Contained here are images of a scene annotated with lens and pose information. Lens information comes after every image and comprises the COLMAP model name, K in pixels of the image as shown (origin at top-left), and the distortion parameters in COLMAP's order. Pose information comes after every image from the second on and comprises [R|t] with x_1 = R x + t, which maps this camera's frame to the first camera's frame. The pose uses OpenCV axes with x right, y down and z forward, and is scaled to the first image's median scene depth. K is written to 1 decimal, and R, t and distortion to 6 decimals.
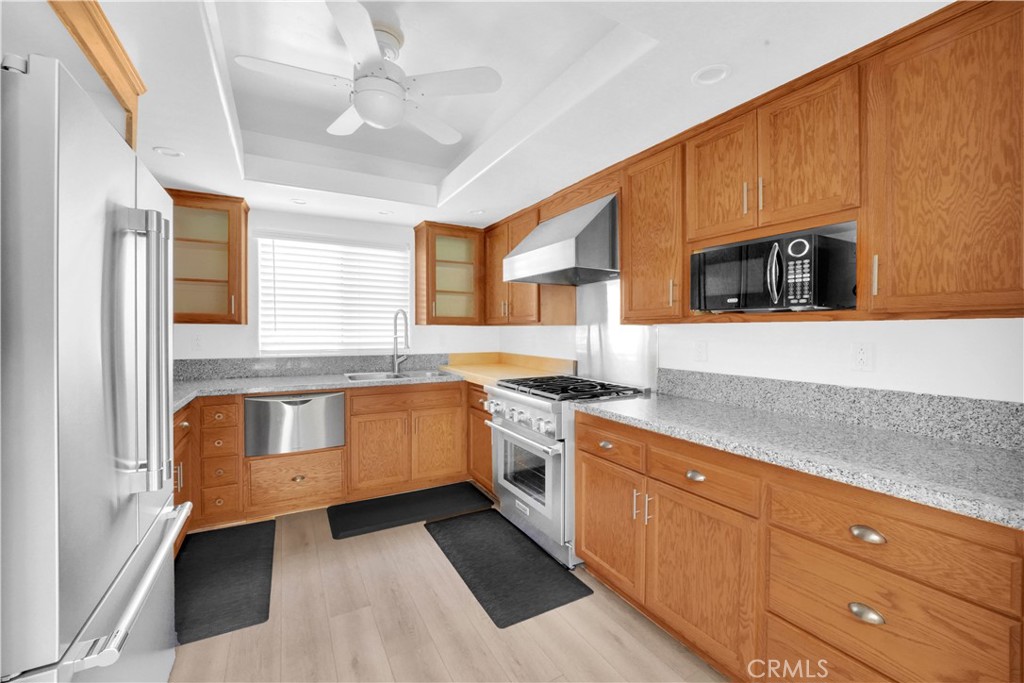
lens RADIAL K [[397.2, 0, 514.7], [0, 397.2, 332.2], [0, 0, 1]] dist [-0.001849, -0.000009]
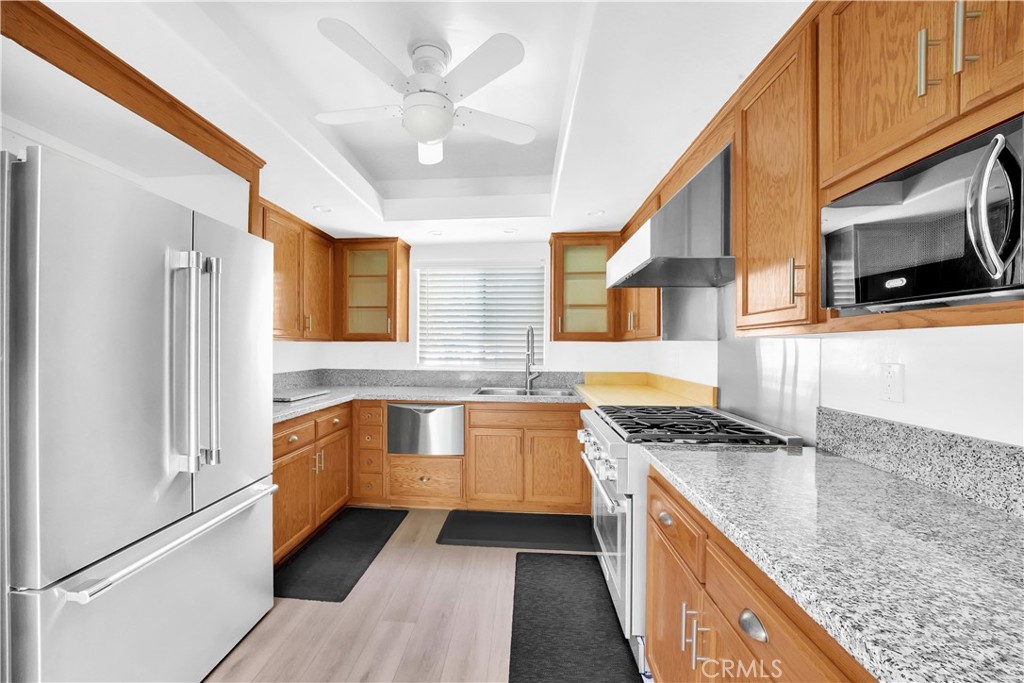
lens RADIAL K [[380.6, 0, 515.5], [0, 380.6, 344.8], [0, 0, 1]] dist [-0.012574, 0.000144]
pose [[0.844709, -0.003658, -0.535213, 0.248602], [-0.003287, 0.999922, -0.012022, 0.001522], [0.535215, 0.011914, 0.844632, 0.226603]]
